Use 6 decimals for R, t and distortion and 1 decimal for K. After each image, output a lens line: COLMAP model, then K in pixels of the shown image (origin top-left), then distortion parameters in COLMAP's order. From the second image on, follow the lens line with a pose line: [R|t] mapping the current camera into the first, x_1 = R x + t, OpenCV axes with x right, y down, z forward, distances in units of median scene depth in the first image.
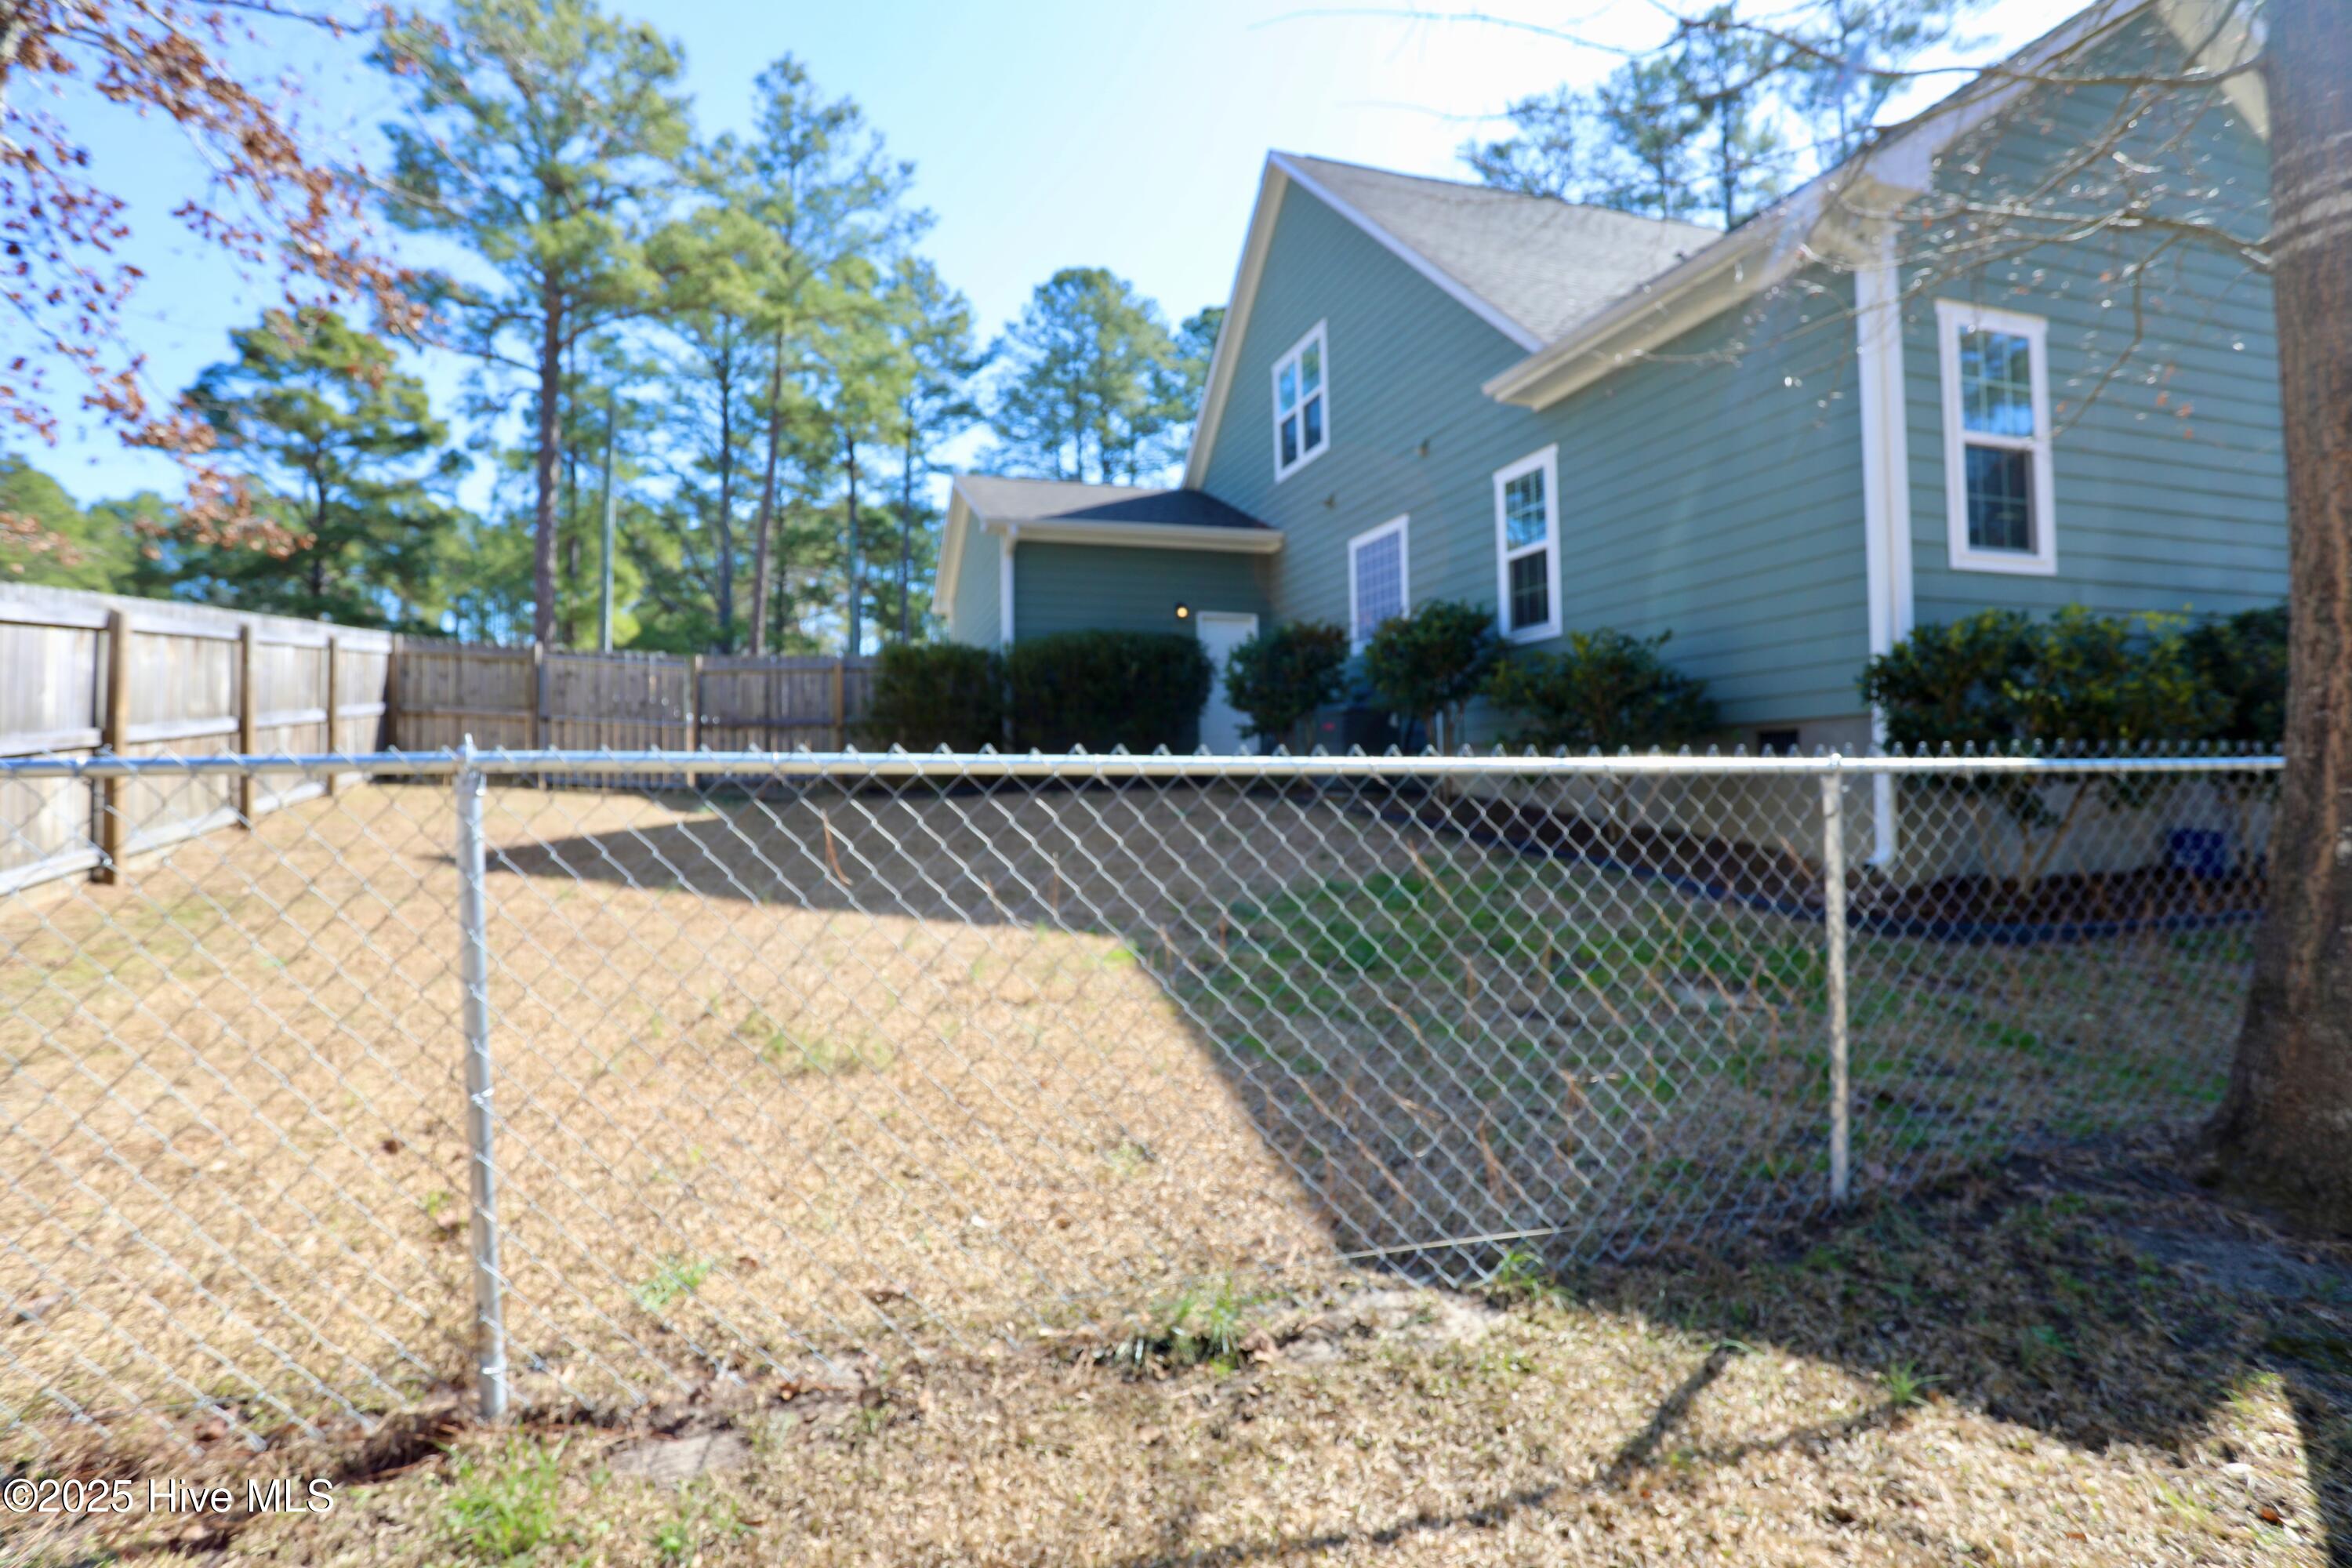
lens RADIAL K [[1141.8, 0, 1171.5], [0, 1141.8, 764.9], [0, 0, 1]] dist [-0.079176, 0.028643]
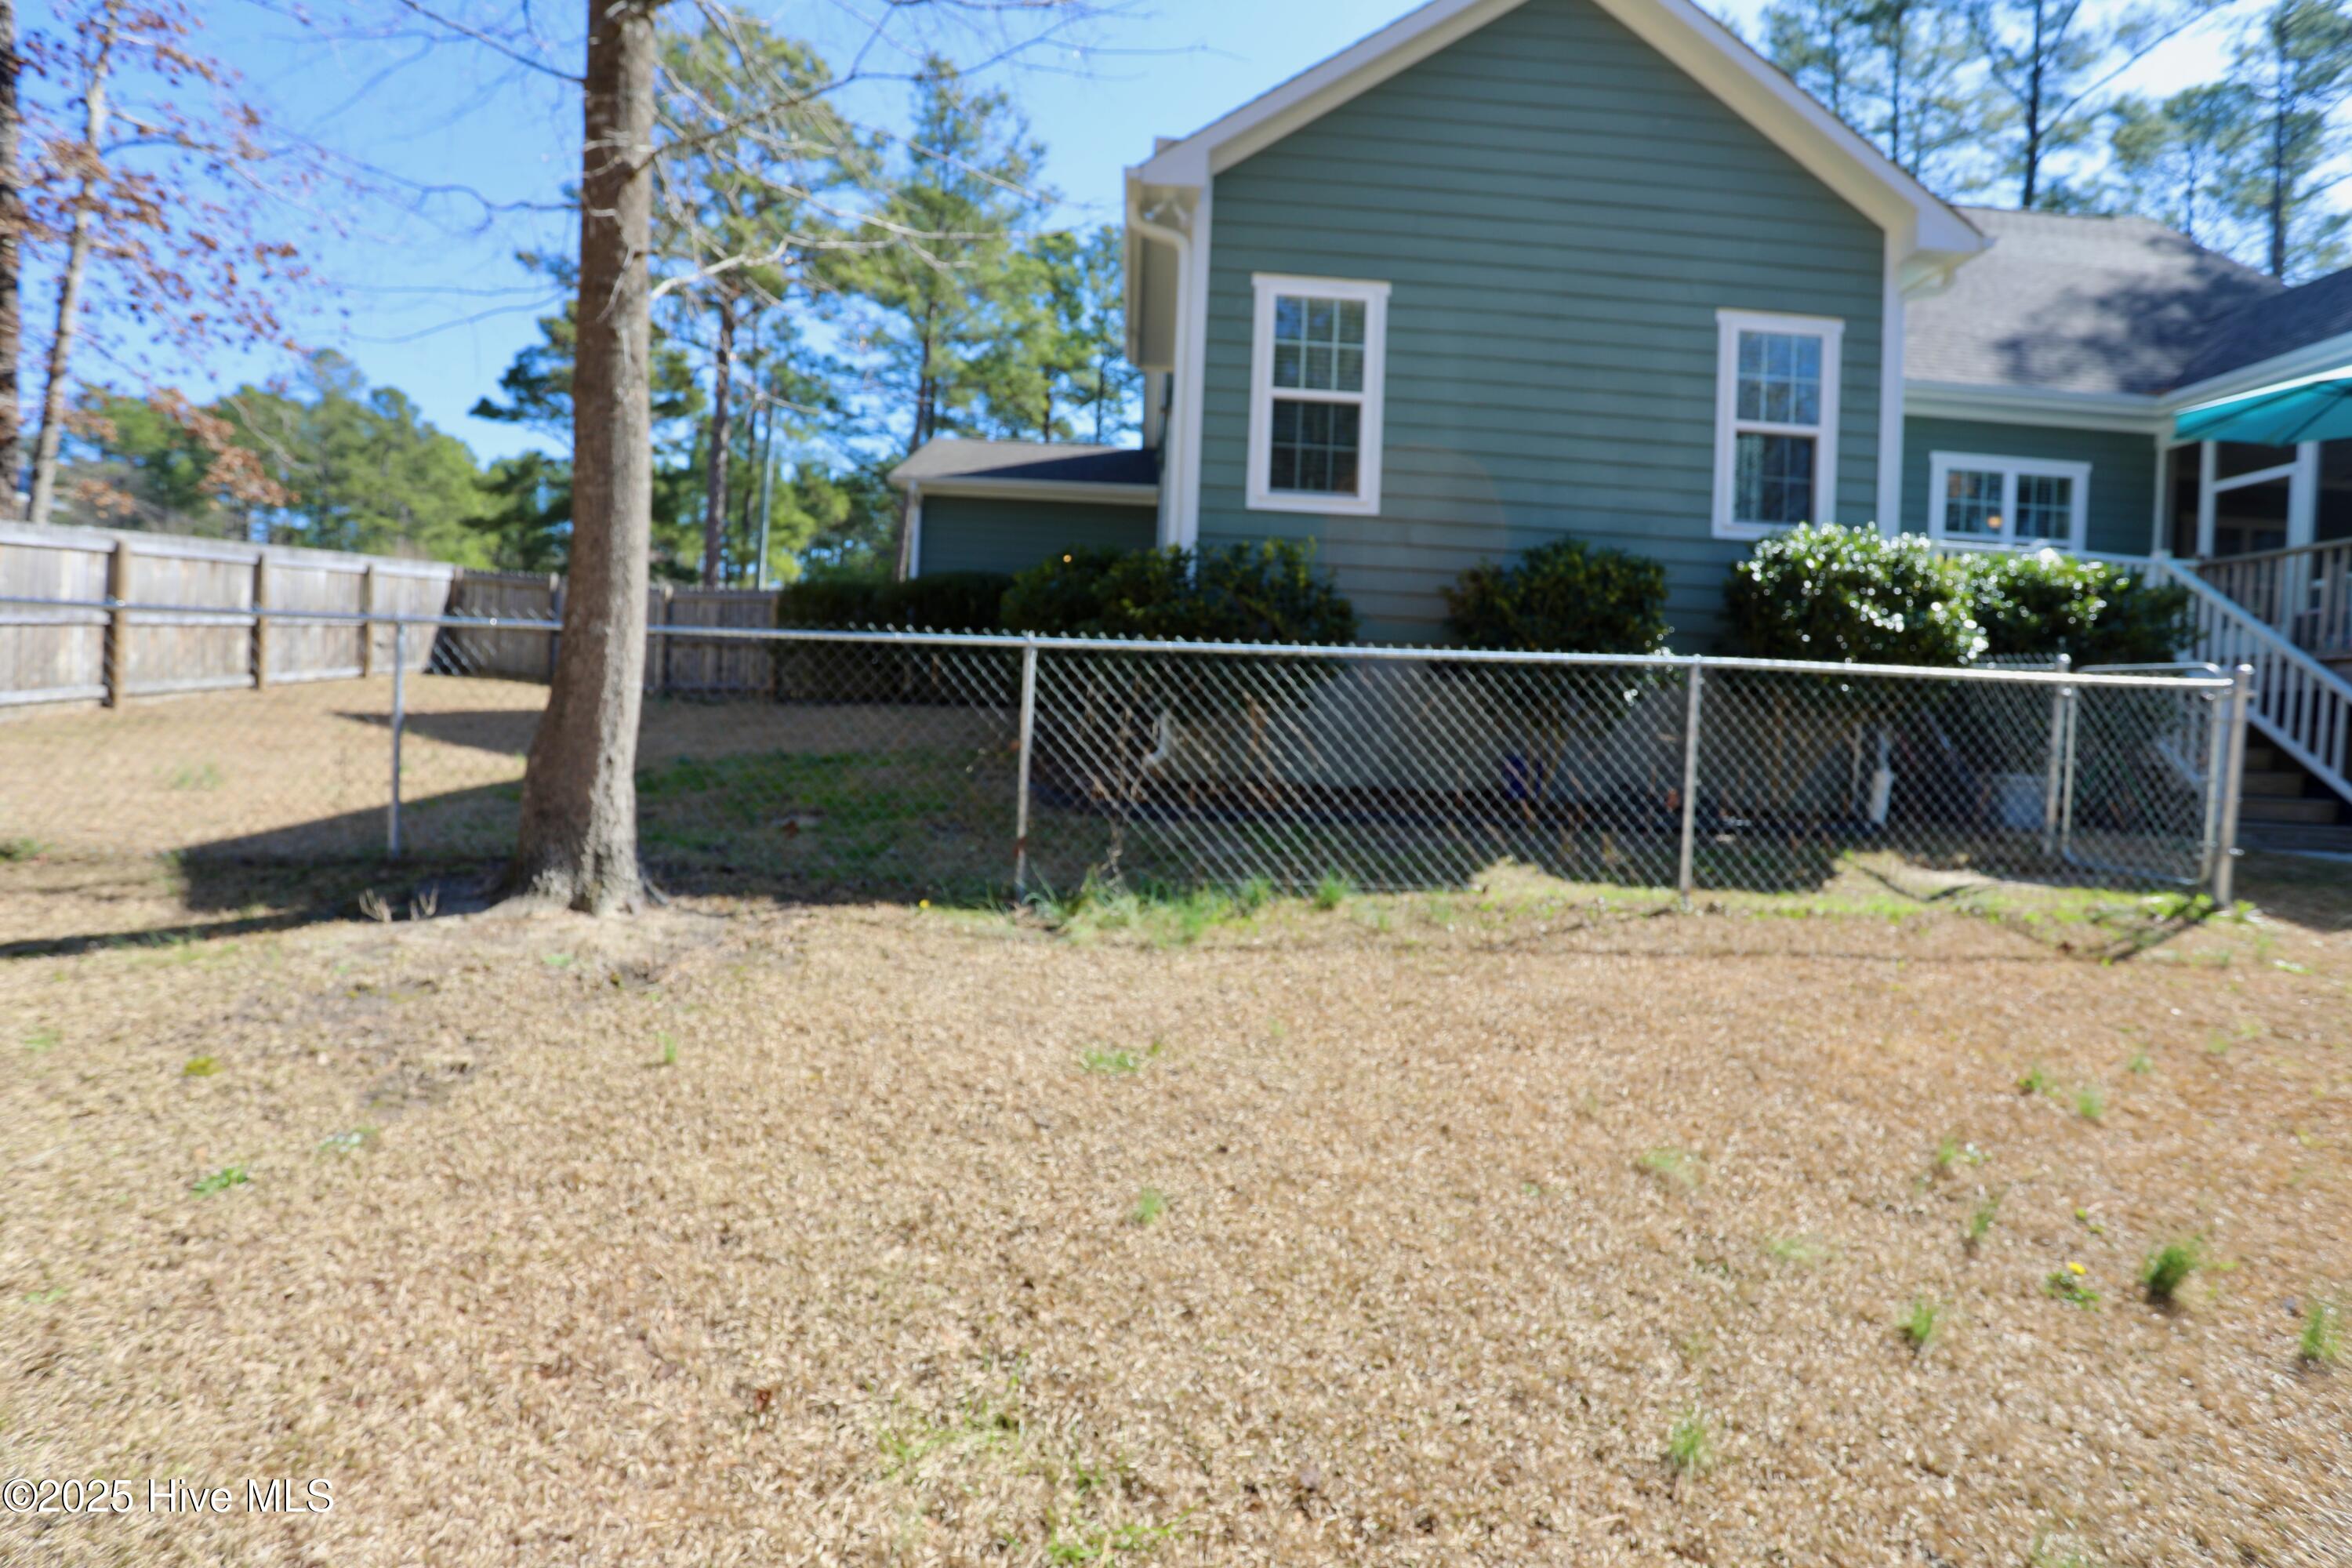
lens RADIAL K [[1141.8, 0, 1171.5], [0, 1141.8, 764.9], [0, 0, 1]] dist [-0.079176, 0.028643]
pose [[0.966046, 0.059950, -0.251319, 0.800105], [-0.050561, 0.997766, 0.043658, 0.033988], [0.253375, -0.029469, 0.966919, -0.146658]]
